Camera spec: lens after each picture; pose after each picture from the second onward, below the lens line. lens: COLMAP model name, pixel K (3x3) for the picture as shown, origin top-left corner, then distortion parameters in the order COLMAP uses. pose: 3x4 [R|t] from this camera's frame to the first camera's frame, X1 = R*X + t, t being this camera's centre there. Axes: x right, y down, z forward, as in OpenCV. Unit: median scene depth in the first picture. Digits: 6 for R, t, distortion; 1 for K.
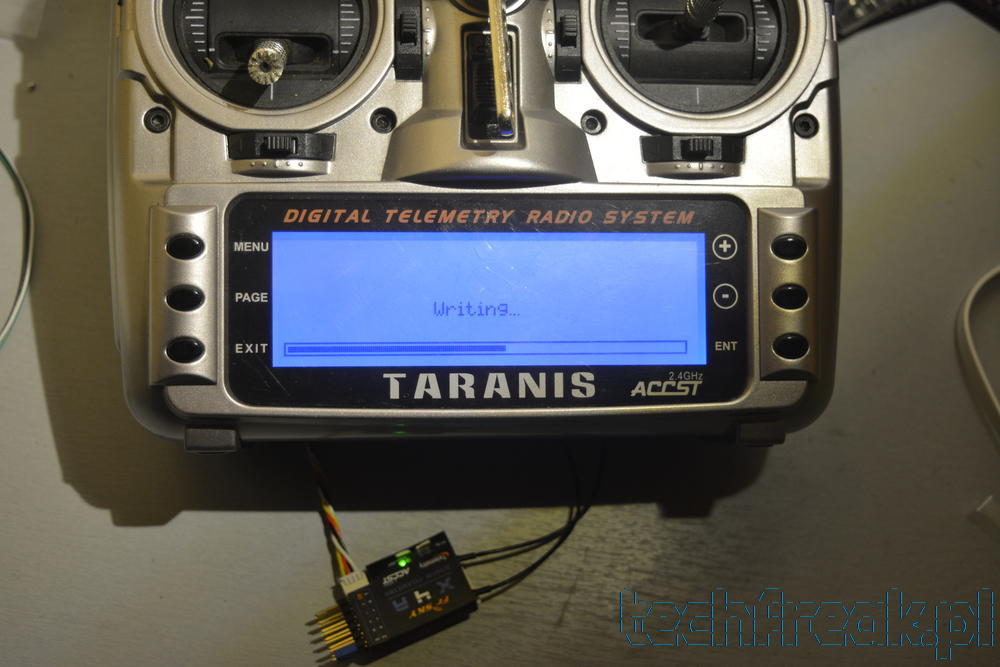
lens RADIAL K [[1394.7, 0, 499.3], [0, 1394.7, 314.9], [0, 0, 1]] dist [-0.042744, 0.000000]
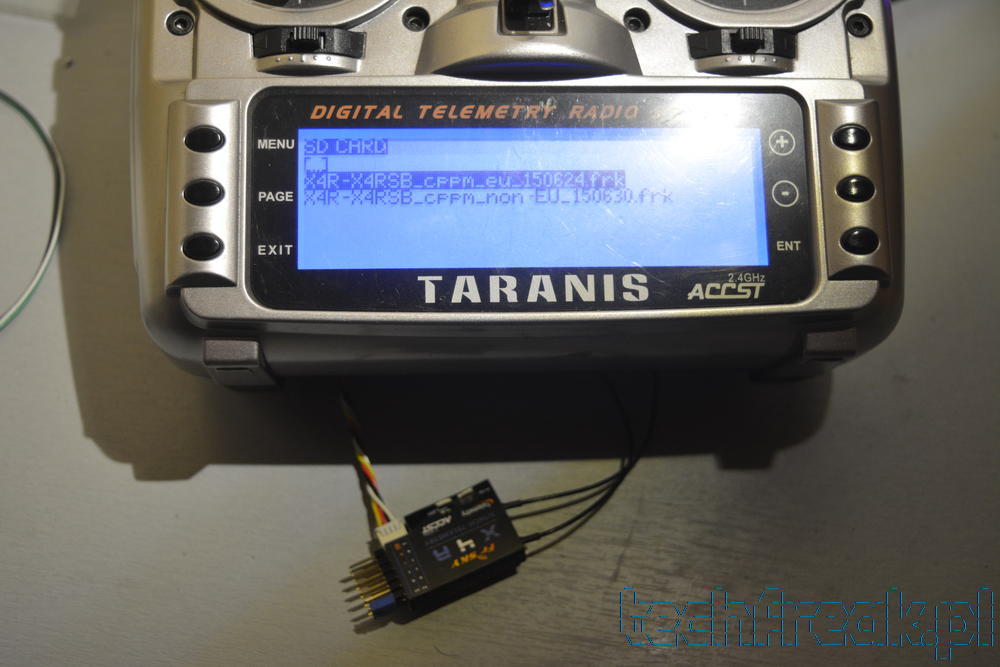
lens RADIAL K [[1224.8, 0, 510.7], [0, 1224.8, 325.3], [0, 0, 1]] dist [-0.054827, 0.000000]
pose [[0.999540, -0.021648, -0.021258, -0.005405], [0.019006, 0.992896, -0.117456, 0.167648], [0.023649, 0.116998, 0.992851, 0.198976]]
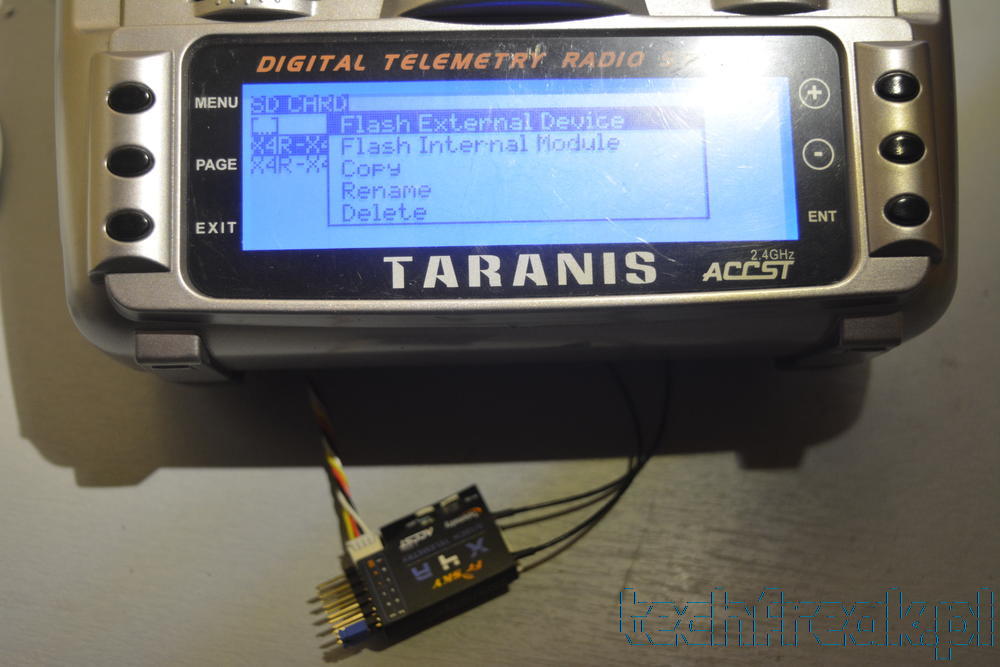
lens RADIAL K [[1224.8, 0, 510.8], [0, 1224.8, 326.2], [0, 0, 1]] dist [-0.054827, 0.000000]
pose [[0.998638, -0.028207, -0.043896, 0.016619], [0.024760, 0.996711, -0.077160, 0.133364], [0.045928, 0.075968, 0.996052, 0.316725]]
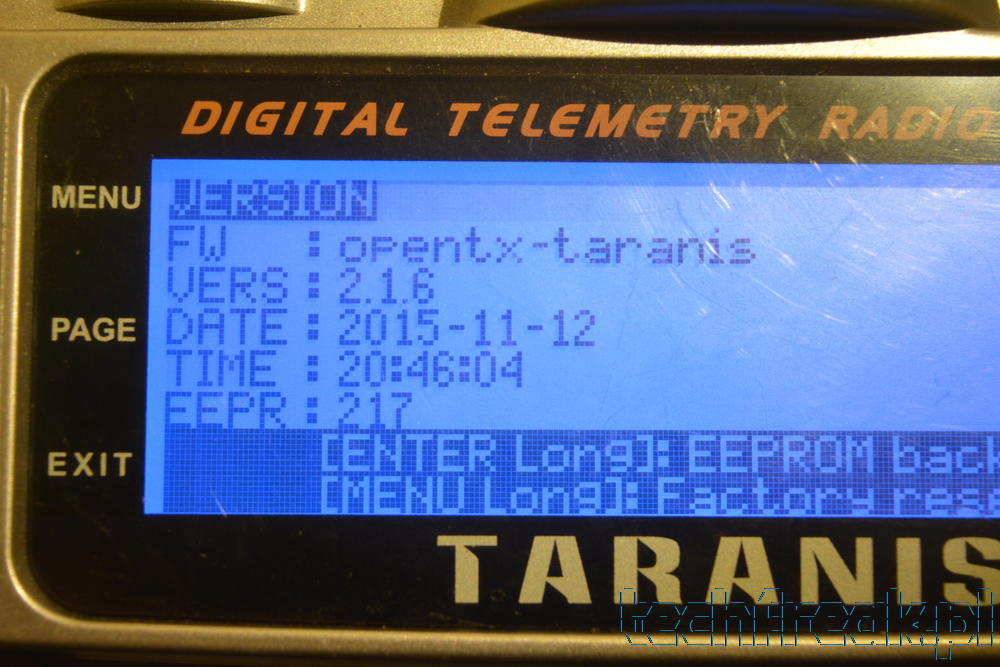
lens RADIAL K [[1824.4, 0, 510.9], [0, 1824.4, 339.7], [0, 0, 1]] dist [-0.001291, 0.000000]
pose [[0.996821, 0.003388, -0.079597, -0.024400], [-0.007380, 0.998726, -0.049914, 0.013788], [0.079326, 0.050343, 0.995577, 0.502545]]
